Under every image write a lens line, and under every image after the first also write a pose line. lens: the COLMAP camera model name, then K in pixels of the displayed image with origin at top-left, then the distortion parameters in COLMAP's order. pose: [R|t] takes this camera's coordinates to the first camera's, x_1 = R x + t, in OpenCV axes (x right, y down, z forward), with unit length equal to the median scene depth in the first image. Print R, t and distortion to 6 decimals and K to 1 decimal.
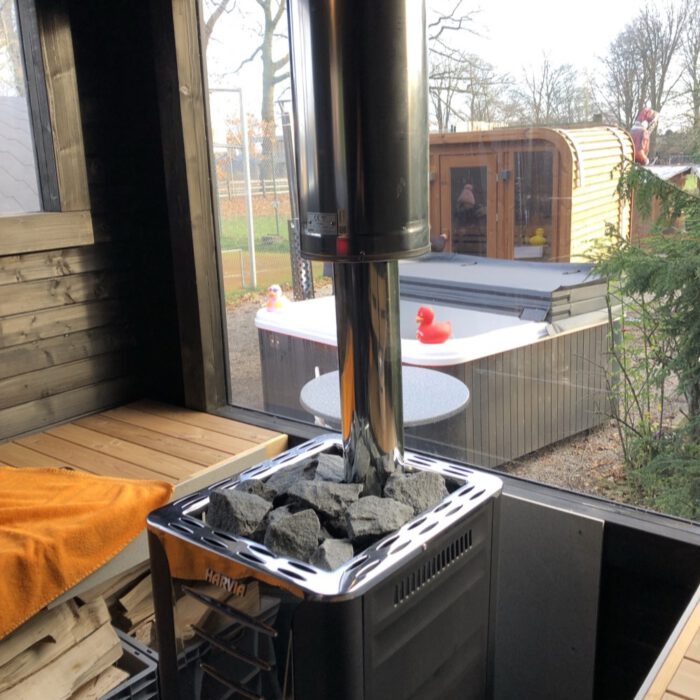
lens RADIAL K [[757.4, 0, 350.0], [0, 757.4, 350.0], [0, 0, 1]] dist [0.131417, -0.288122]
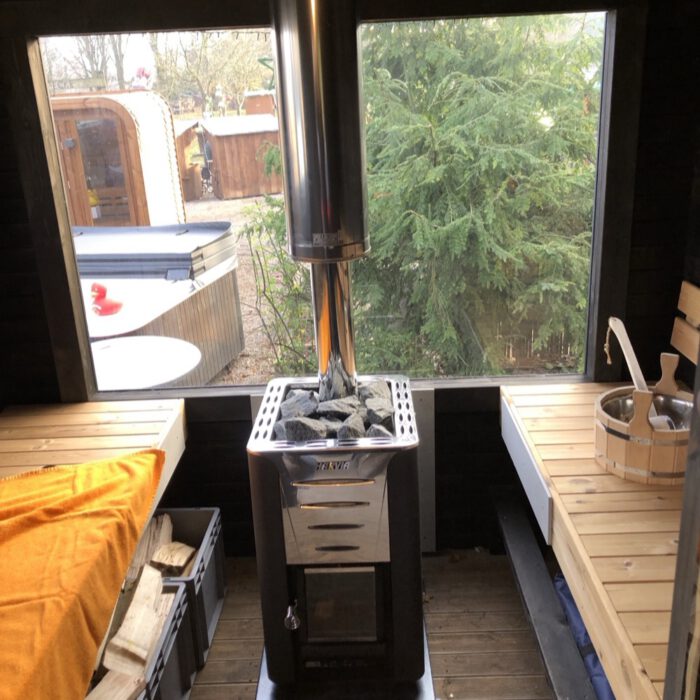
lens RADIAL K [[757.4, 0, 350.0], [0, 757.4, 350.0], [0, 0, 1]] dist [0.131417, -0.288122]
pose [[0.794302, -0.210313, 0.569959, -0.267455], [0.172398, 0.977631, 0.120487, -0.033790], [-0.582549, 0.002557, 0.812791, -0.089603]]
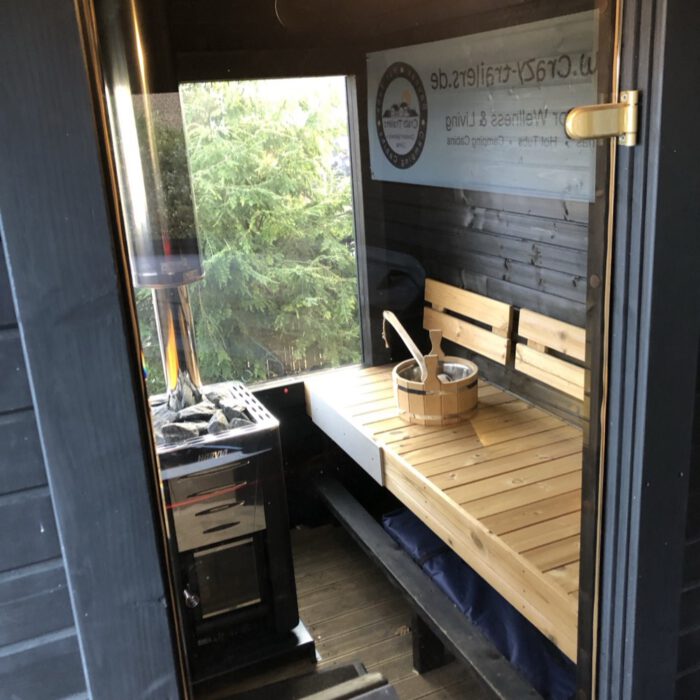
lens RADIAL K [[757.4, 0, 350.0], [0, 757.4, 350.0], [0, 0, 1]] dist [0.131417, -0.288122]
pose [[0.476776, -0.270068, 0.836509, -0.404799], [0.267864, 0.951010, 0.154364, -0.040105], [-0.837218, 0.150474, 0.525761, -0.087364]]
